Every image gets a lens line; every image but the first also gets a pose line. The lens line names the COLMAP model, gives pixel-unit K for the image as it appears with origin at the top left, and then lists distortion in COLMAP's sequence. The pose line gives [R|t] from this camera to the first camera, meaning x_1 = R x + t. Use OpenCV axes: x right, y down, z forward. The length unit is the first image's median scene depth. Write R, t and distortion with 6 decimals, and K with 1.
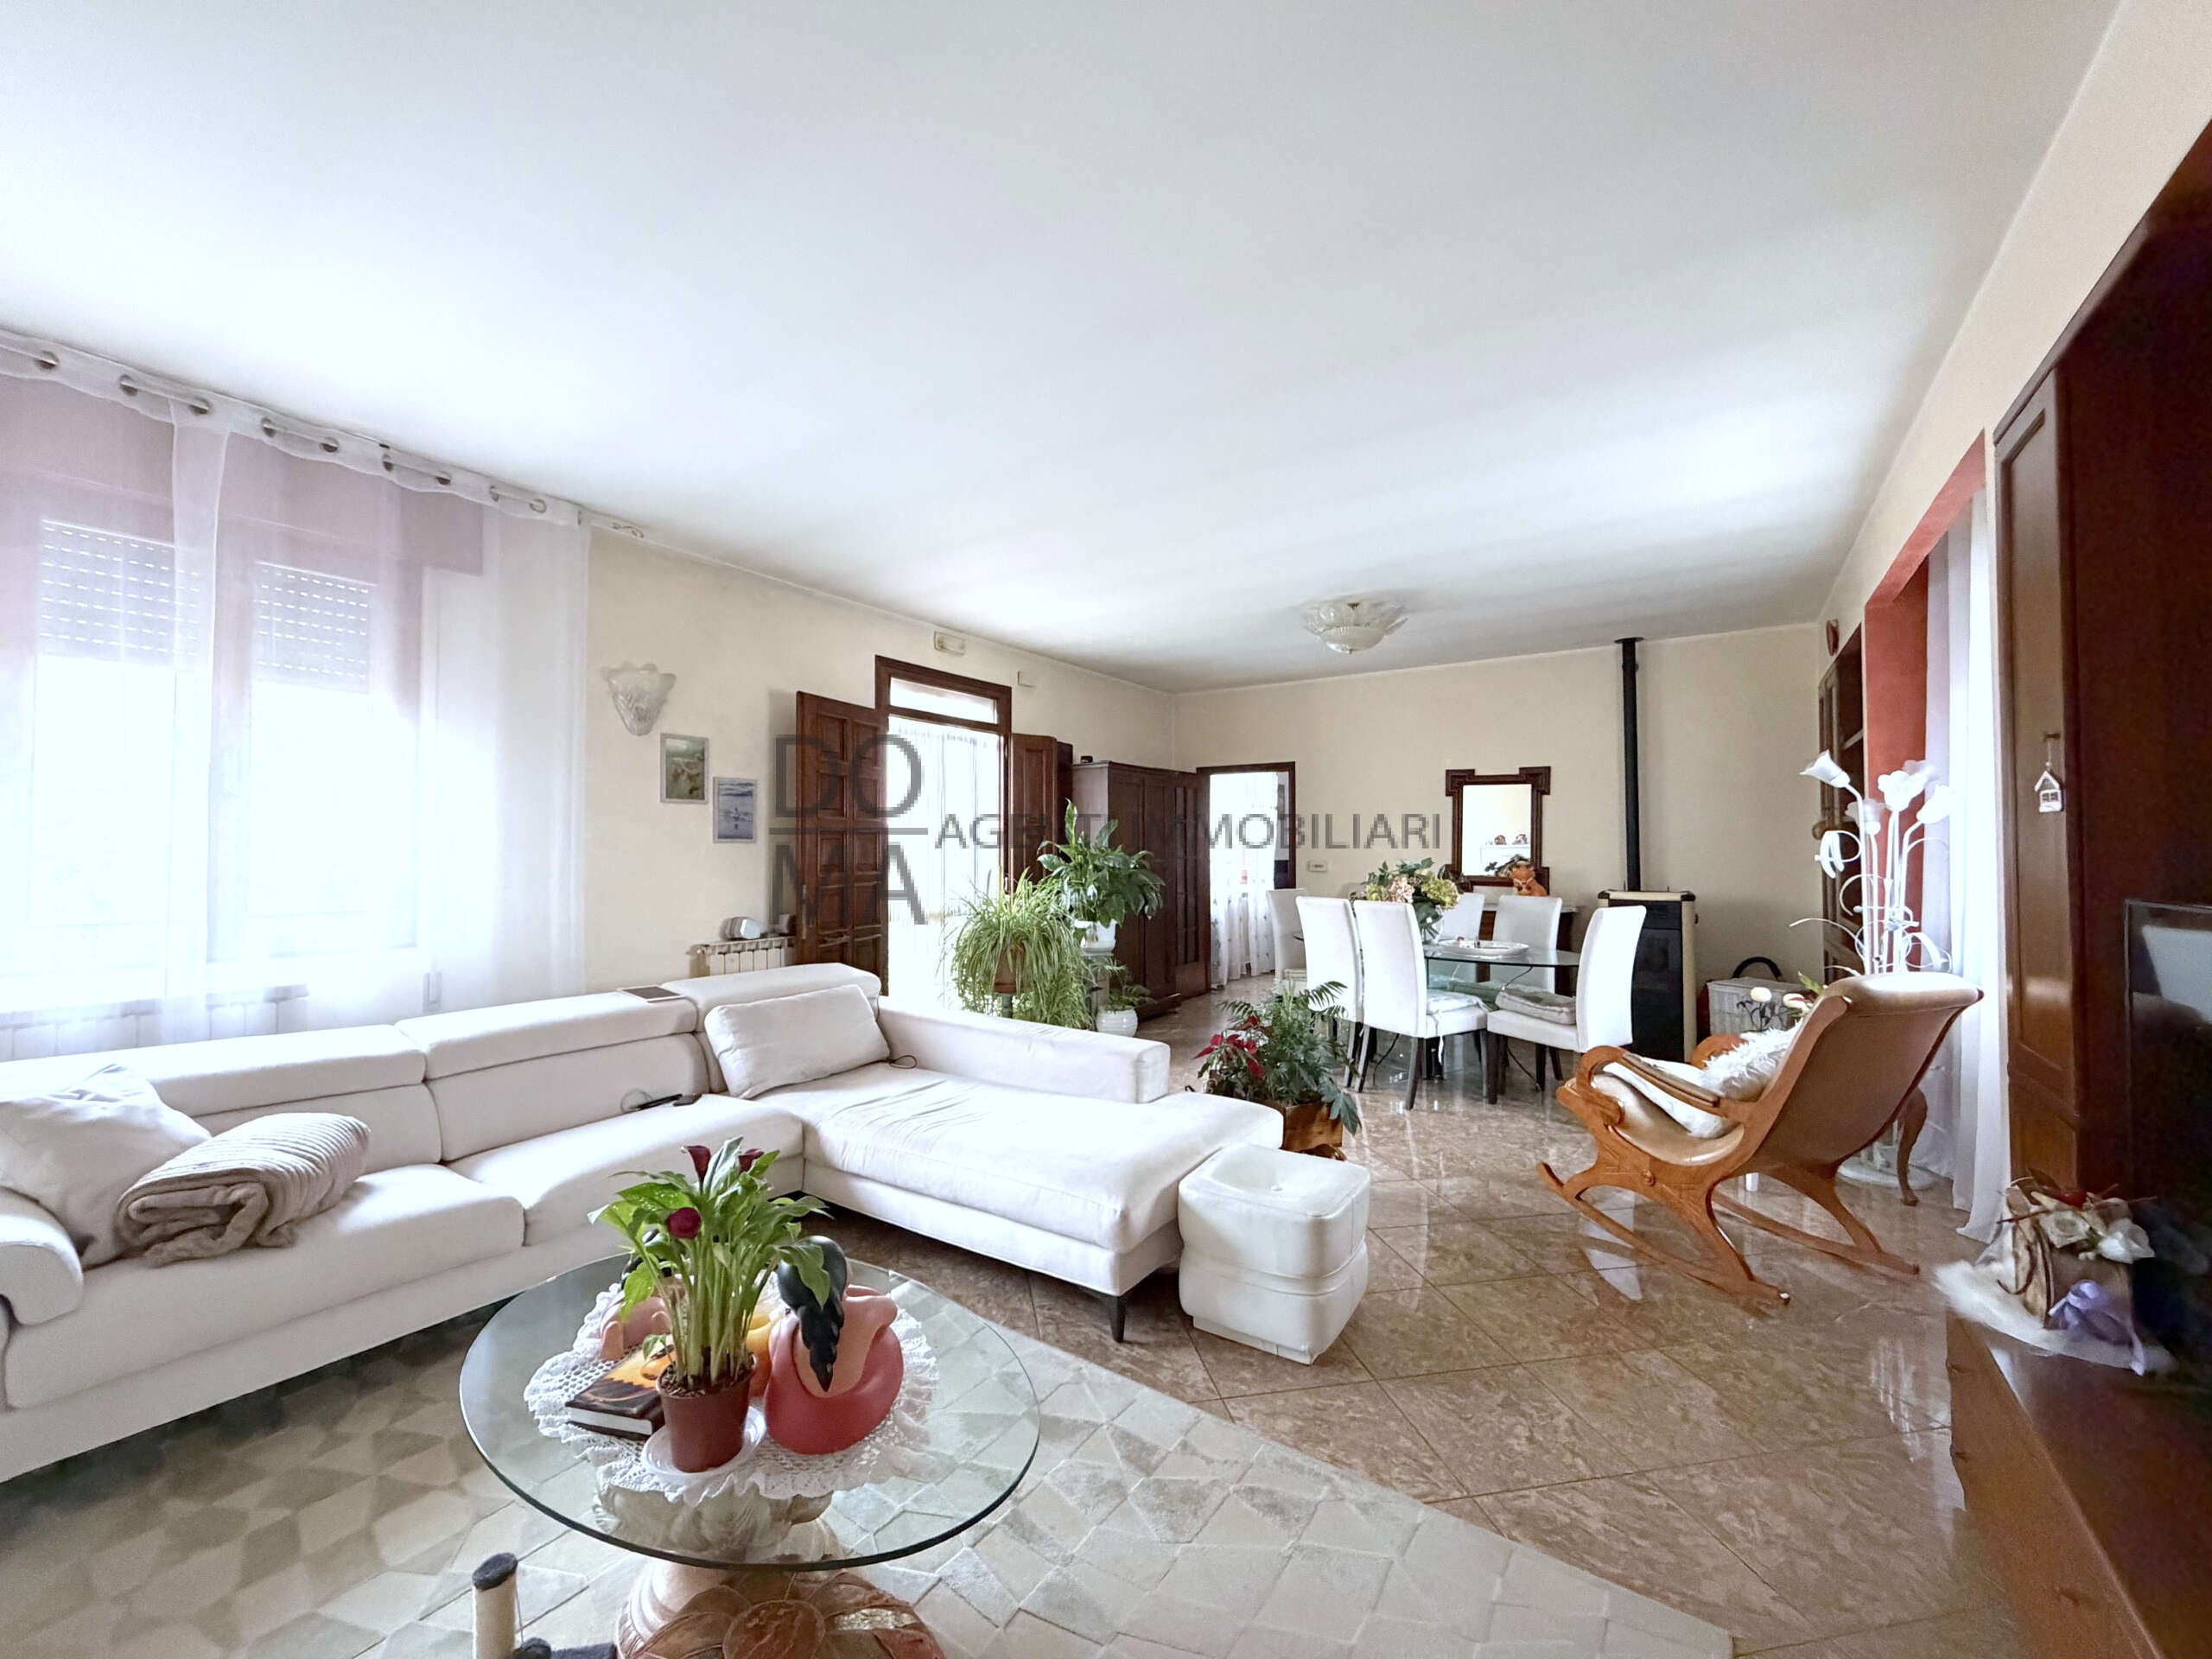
lens RADIAL K [[882.1, 0, 1091.7], [0, 882.1, 831.4], [0, 0, 1]] dist [-0.001504, 0.000056]
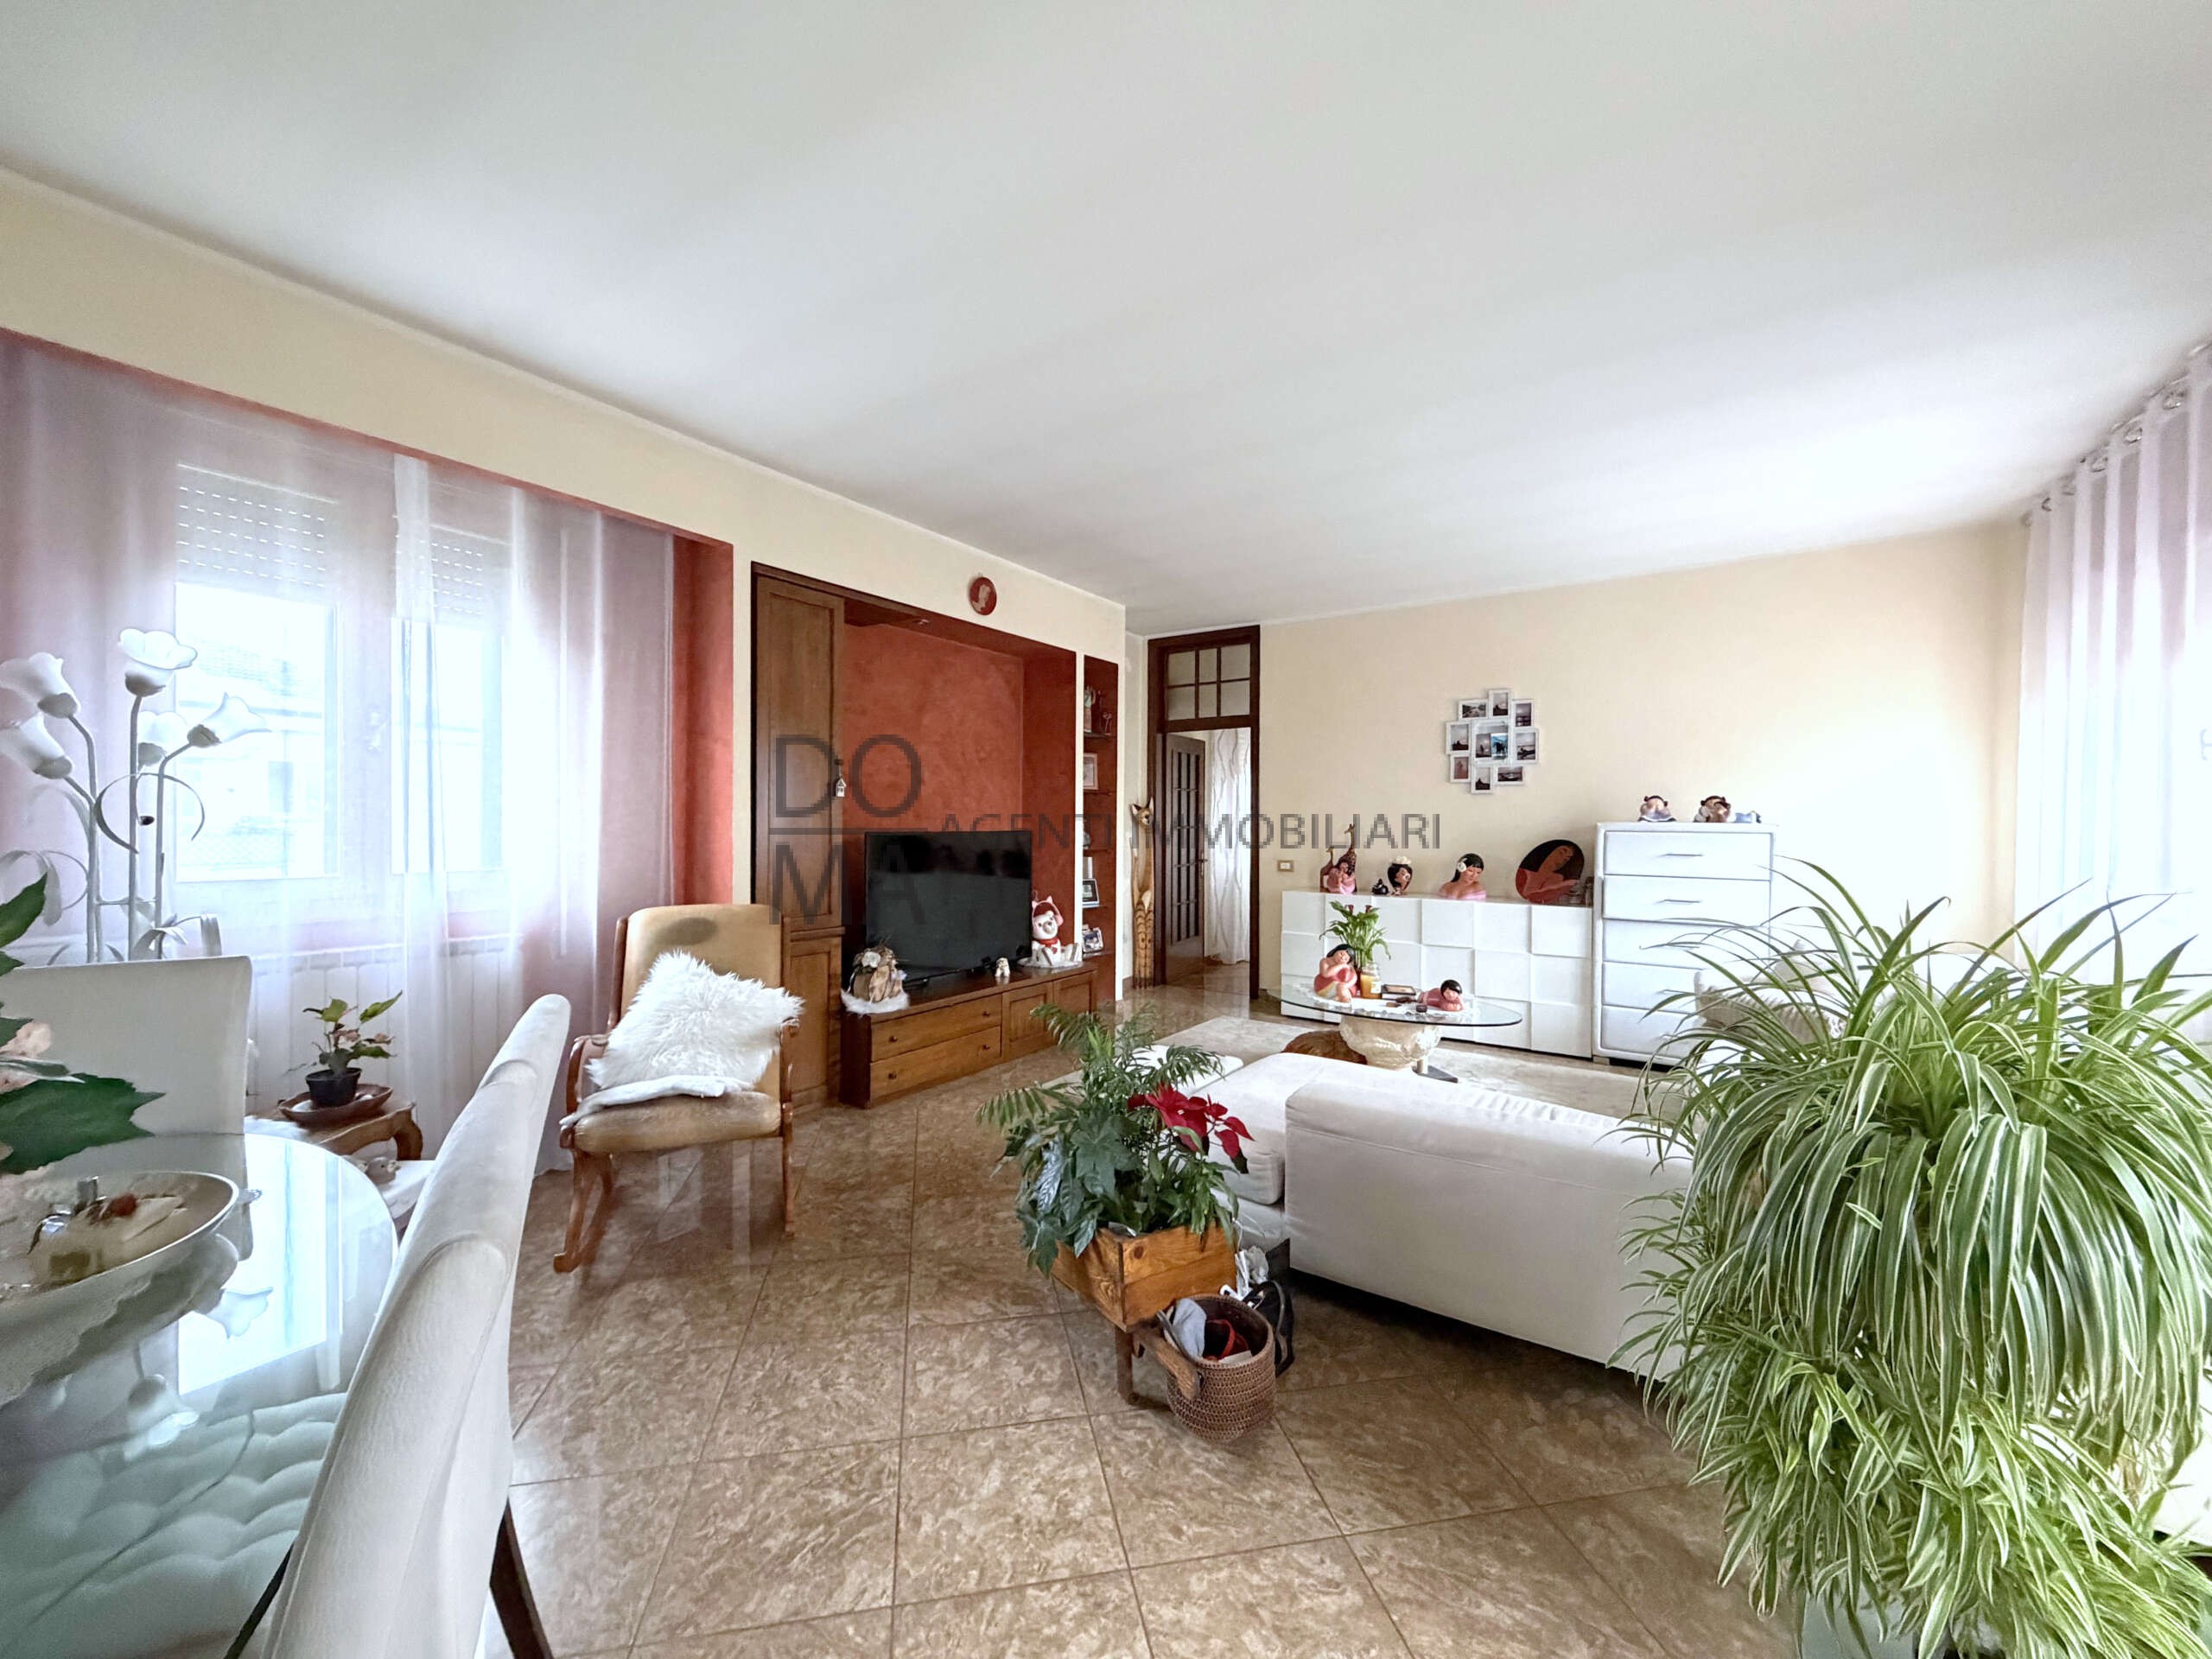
lens RADIAL K [[882.1, 0, 1105.6], [0, 882.1, 826.9], [0, 0, 1]] dist [-0.001504, 0.000056]
pose [[-0.999789, -0.006870, -0.019334, 0.252690], [-0.006646, 0.999910, -0.011614, 0.041362], [0.019412, -0.011483, -0.999746, 1.758982]]
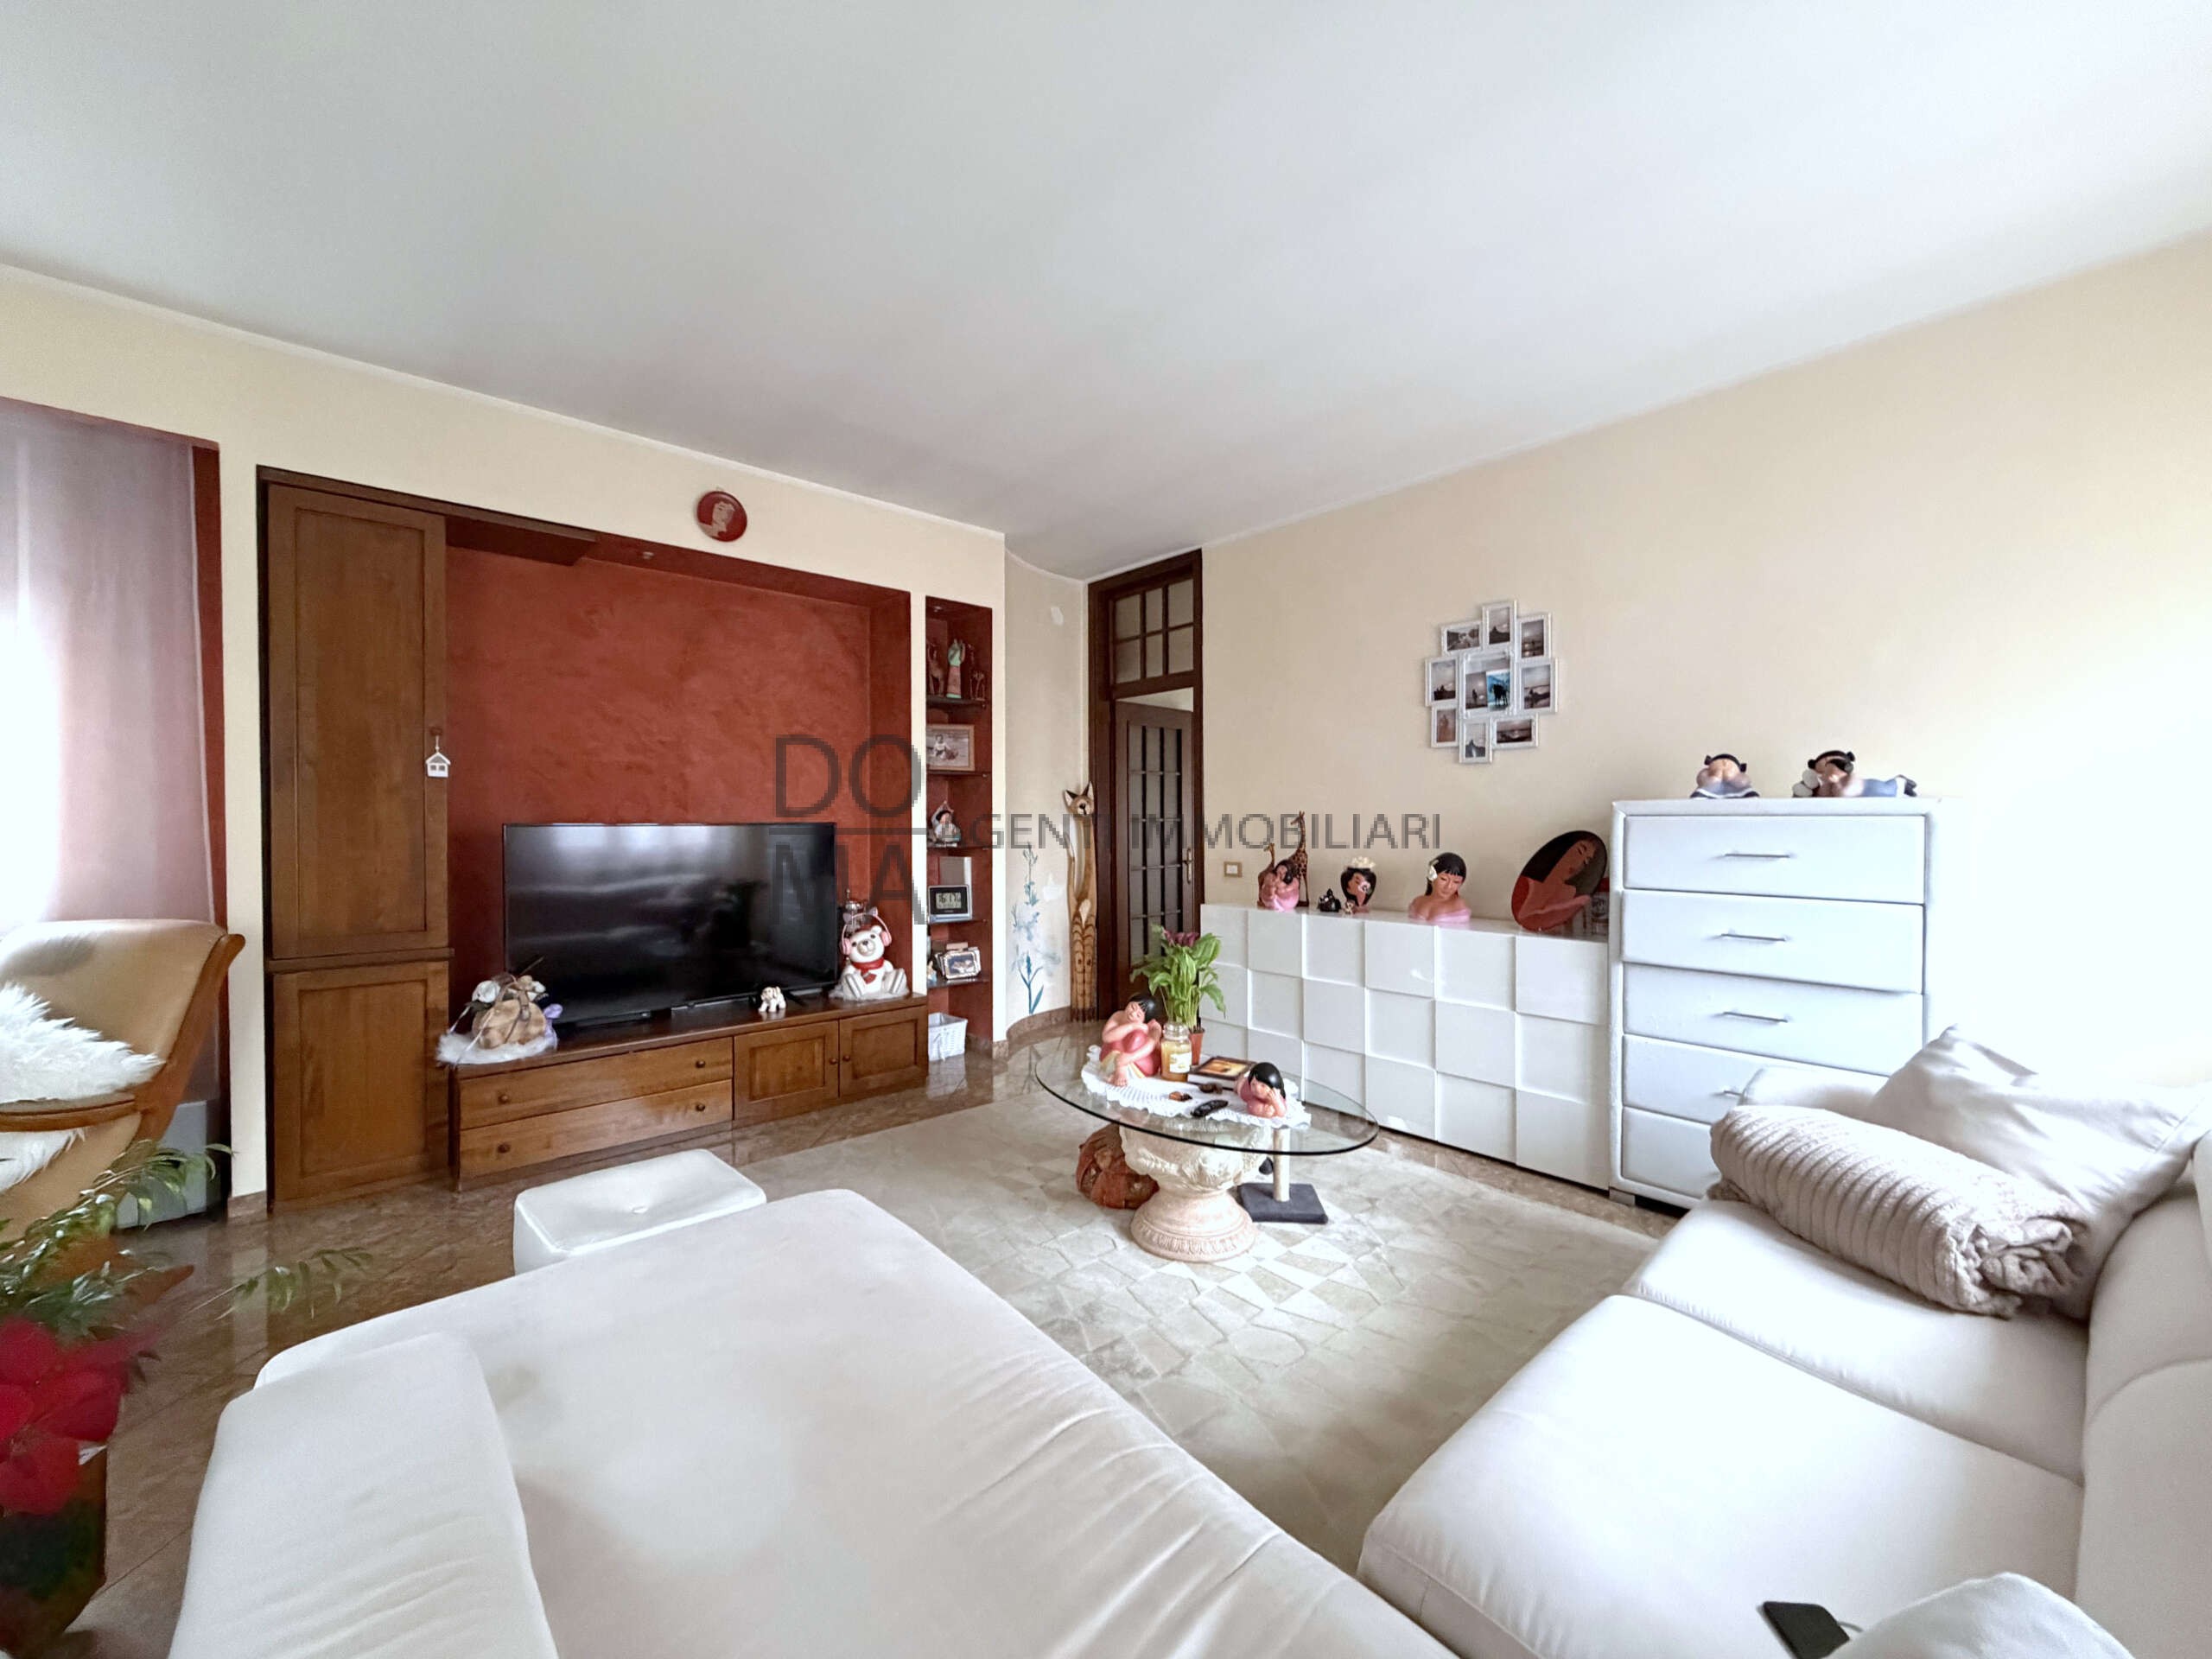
lens RADIAL K [[882.1, 0, 1107.3], [0, 882.1, 826.1], [0, 0, 1]] dist [-0.001504, 0.000056]
pose [[-0.975008, -0.000623, 0.222167, -0.292828], [-0.003080, 0.999938, -0.010709, 0.047510], [-0.222147, -0.011126, -0.974950, 1.284925]]
